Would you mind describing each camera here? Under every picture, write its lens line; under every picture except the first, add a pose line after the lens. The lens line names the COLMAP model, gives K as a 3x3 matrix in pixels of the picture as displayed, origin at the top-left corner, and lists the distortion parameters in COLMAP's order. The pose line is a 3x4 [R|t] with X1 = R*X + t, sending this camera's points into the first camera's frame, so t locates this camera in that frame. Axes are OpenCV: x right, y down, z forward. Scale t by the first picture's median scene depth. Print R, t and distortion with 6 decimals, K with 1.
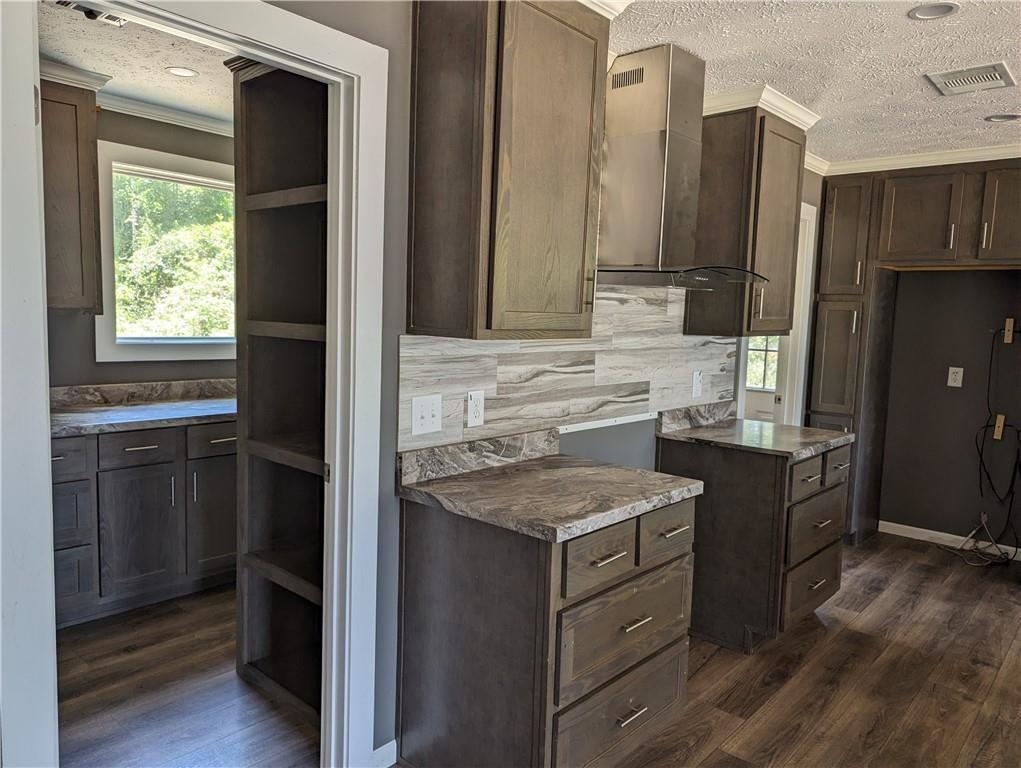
lens RADIAL K [[728.3, 0, 495.8], [0, 728.3, 385.4], [0, 0, 1]] dist [0.070219, -0.061265]
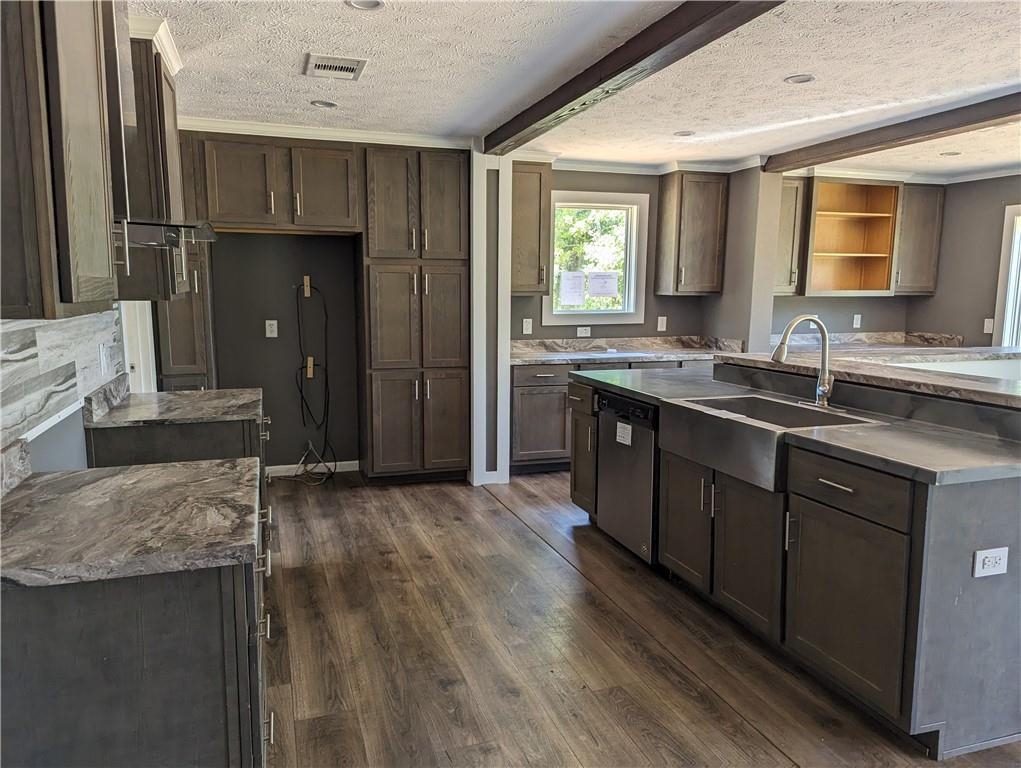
lens RADIAL K [[728.3, 0, 495.8], [0, 728.3, 385.4], [0, 0, 1]] dist [0.070219, -0.061265]
pose [[0.501878, -0.147186, 0.852323, -0.280717], [0.099762, 0.988689, 0.111992, -0.027000], [-0.859166, 0.028824, 0.510885, 0.215726]]
